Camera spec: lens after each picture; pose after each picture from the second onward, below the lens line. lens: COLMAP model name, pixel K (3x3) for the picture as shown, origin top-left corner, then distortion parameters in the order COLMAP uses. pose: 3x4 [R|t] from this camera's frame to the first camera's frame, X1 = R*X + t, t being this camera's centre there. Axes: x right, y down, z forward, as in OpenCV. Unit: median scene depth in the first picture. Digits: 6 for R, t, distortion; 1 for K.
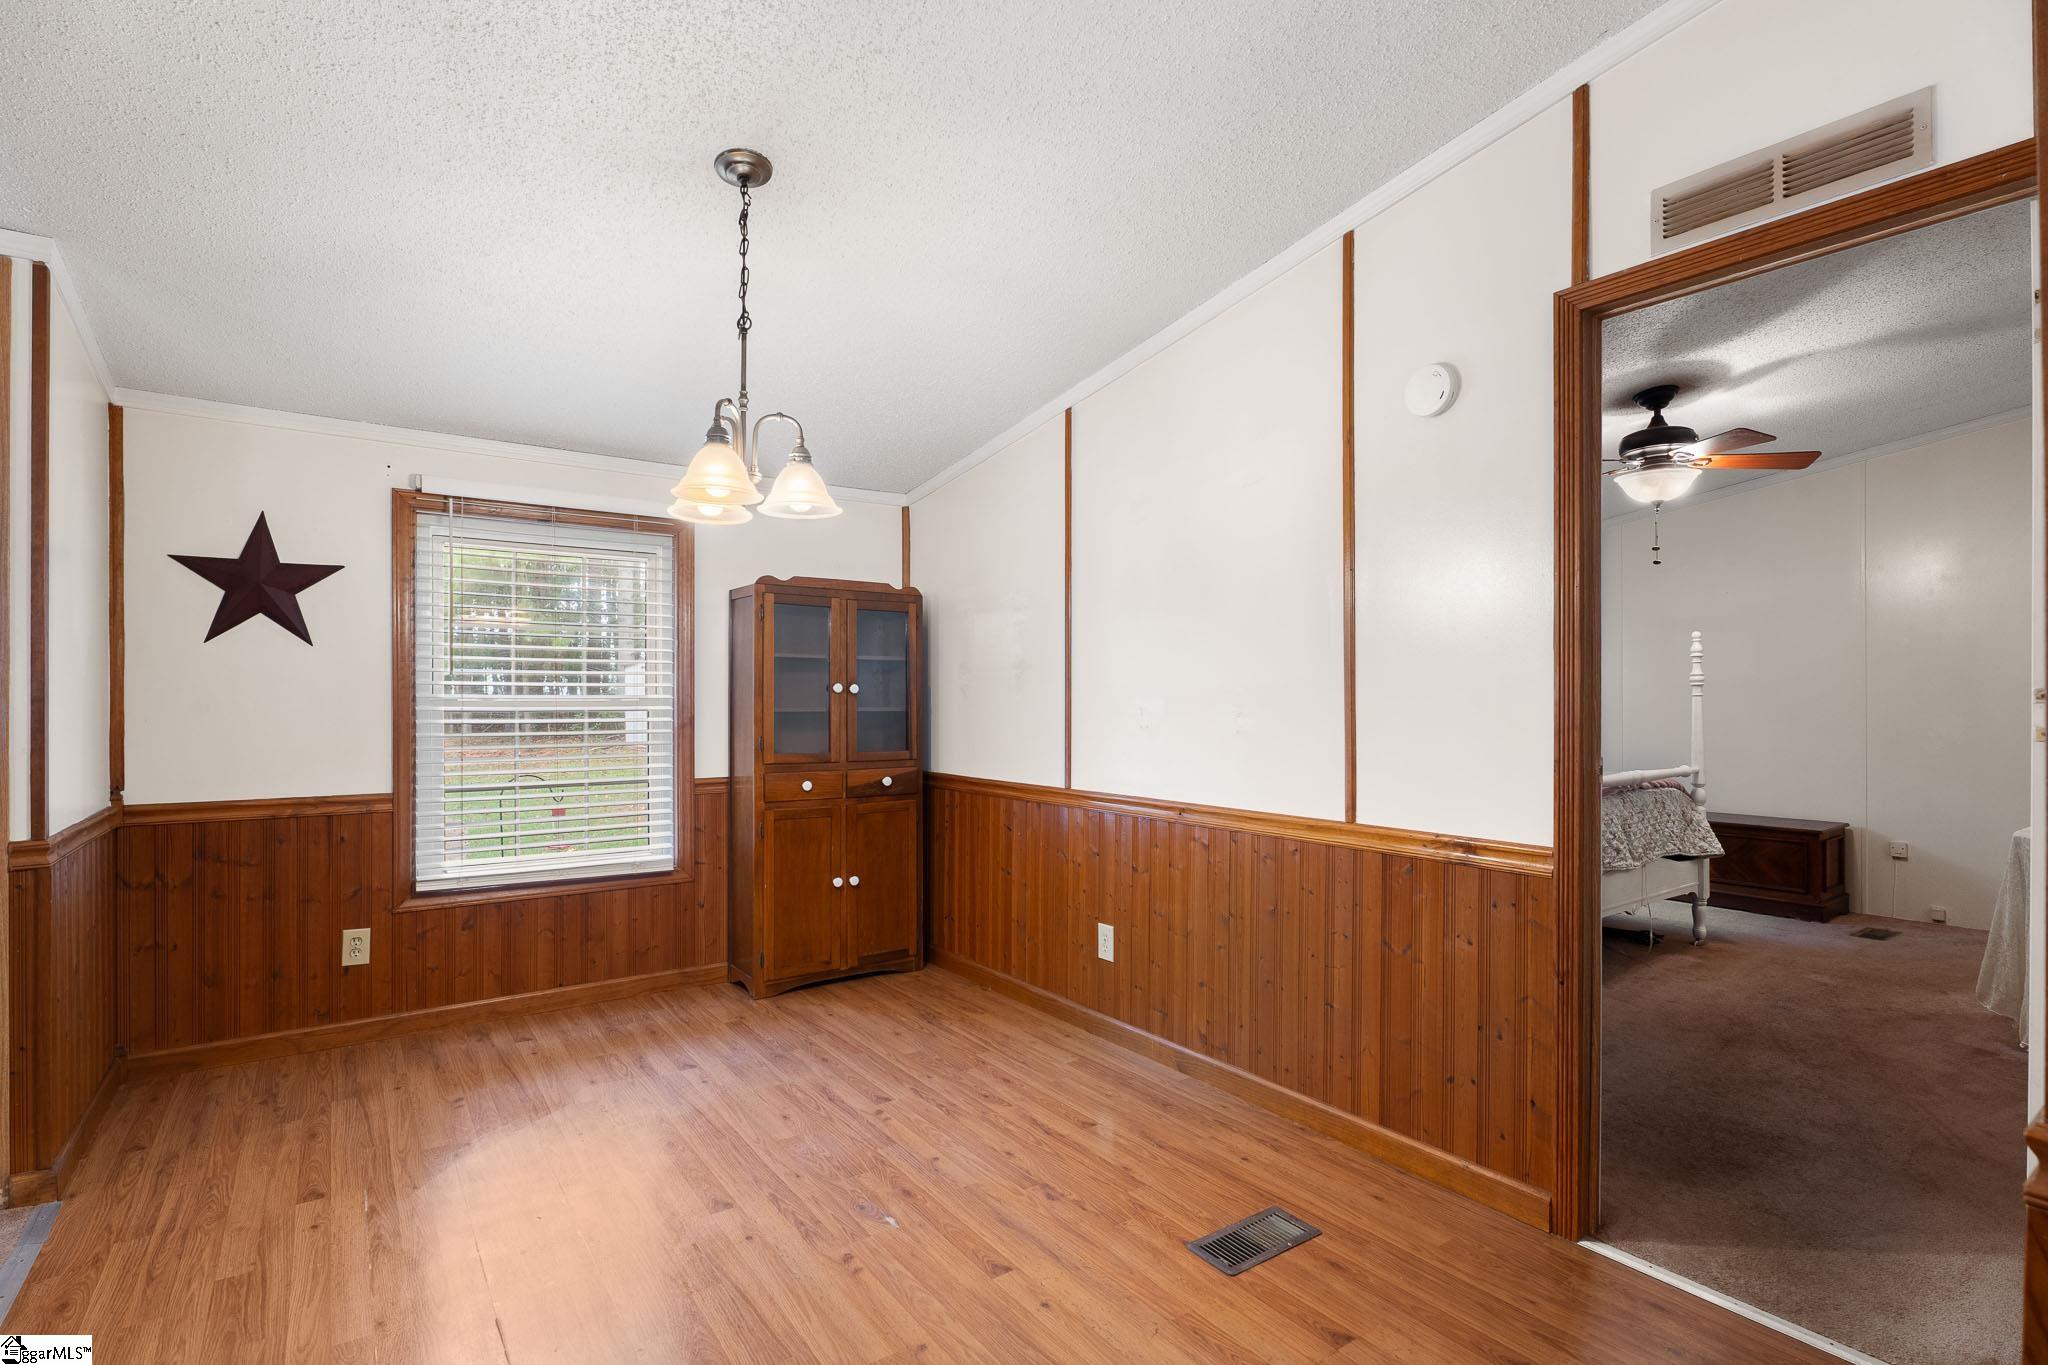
lens RADIAL K [[981.2, 0, 1030.6], [0, 981.2, 703.9], [0, 0, 1]] dist [0.000265, -0.004178]
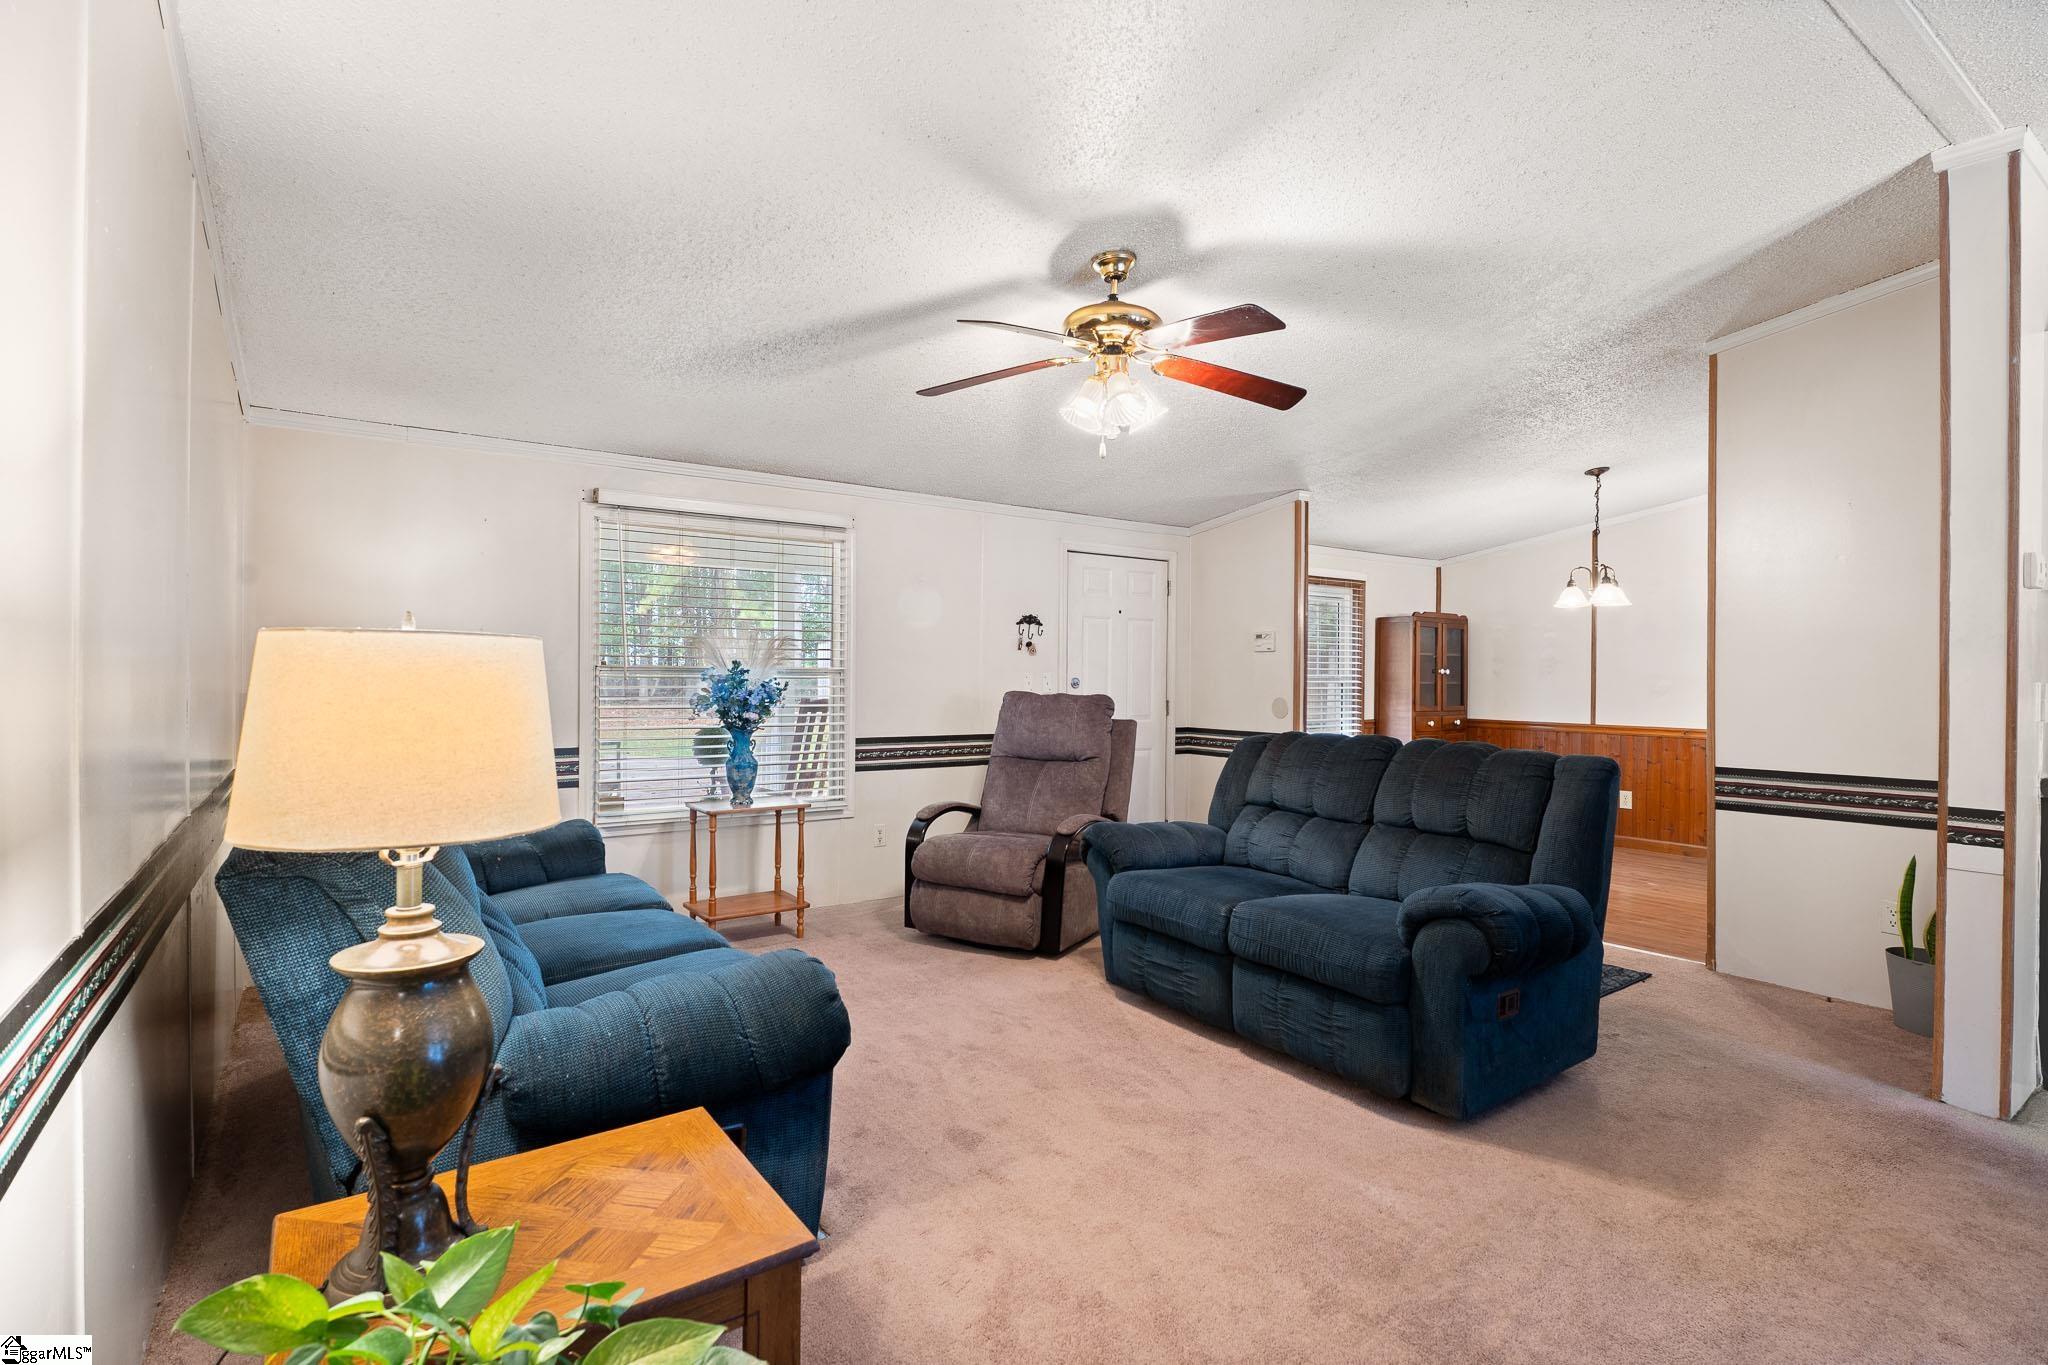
lens RADIAL K [[981.2, 0, 1037.2], [0, 981.2, 672.0], [0, 0, 1]] dist [0.000265, -0.004178]
pose [[0.999965, 0.007313, 0.004151, -1.121243], [-0.007291, 0.999959, -0.005368, 0.001106], [-0.004190, 0.005337, 0.999977, -0.989135]]
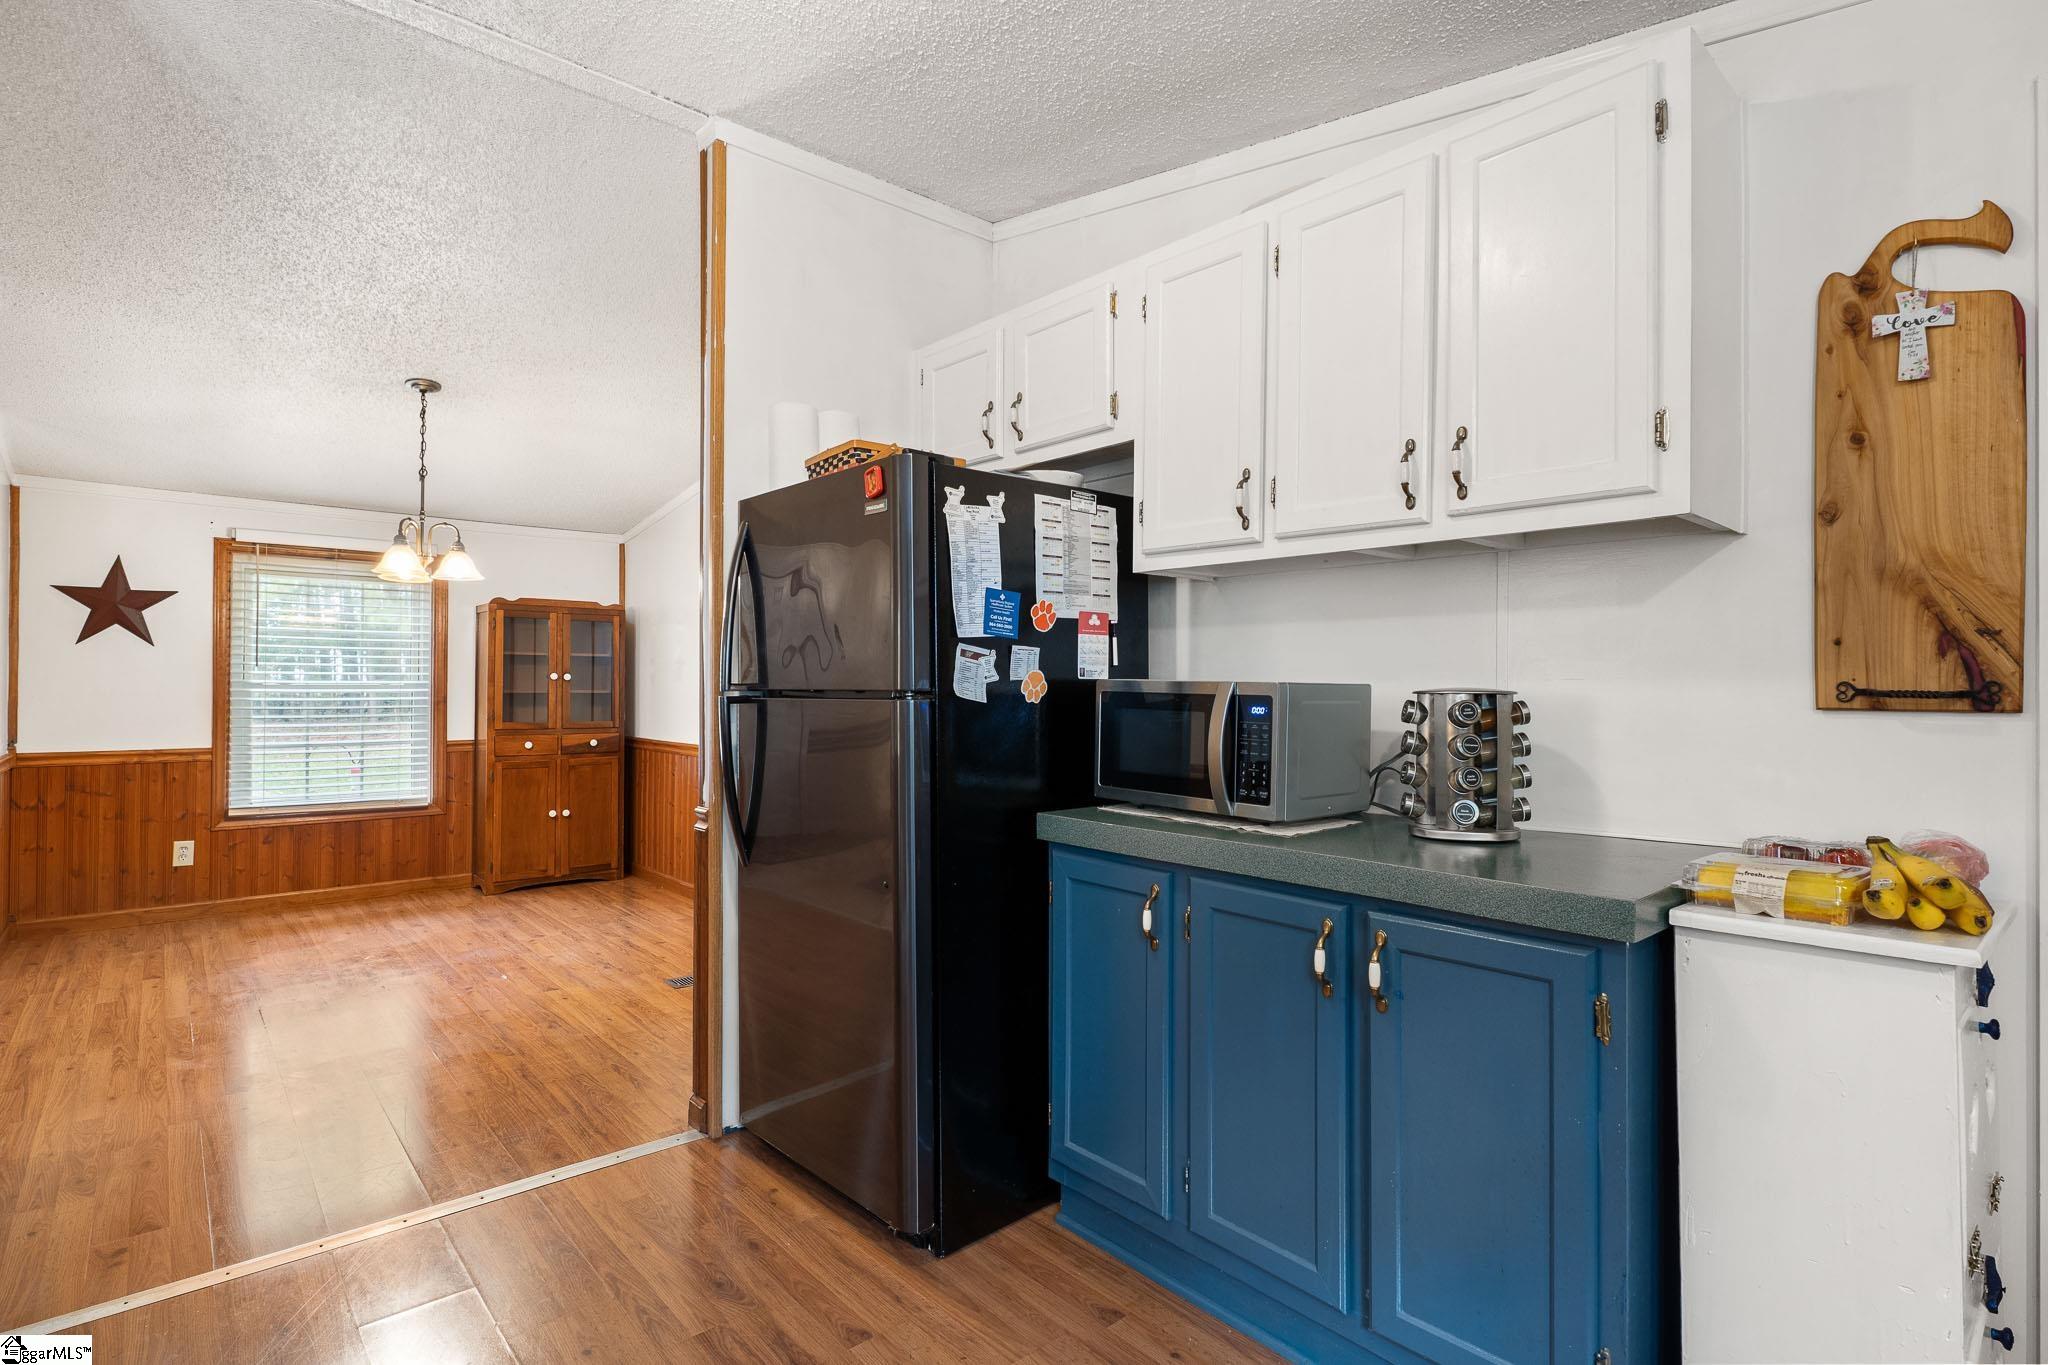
lens RADIAL K [[981.2, 0, 1024.9], [0, 981.2, 679.7], [0, 0, 1]] dist [0.000265, -0.004178]
pose [[0.994605, 0.005186, 0.103606, 0.387786], [-0.004122, 0.999937, -0.010480, 0.000605], [-0.103654, 0.009996, 0.994563, -0.556273]]
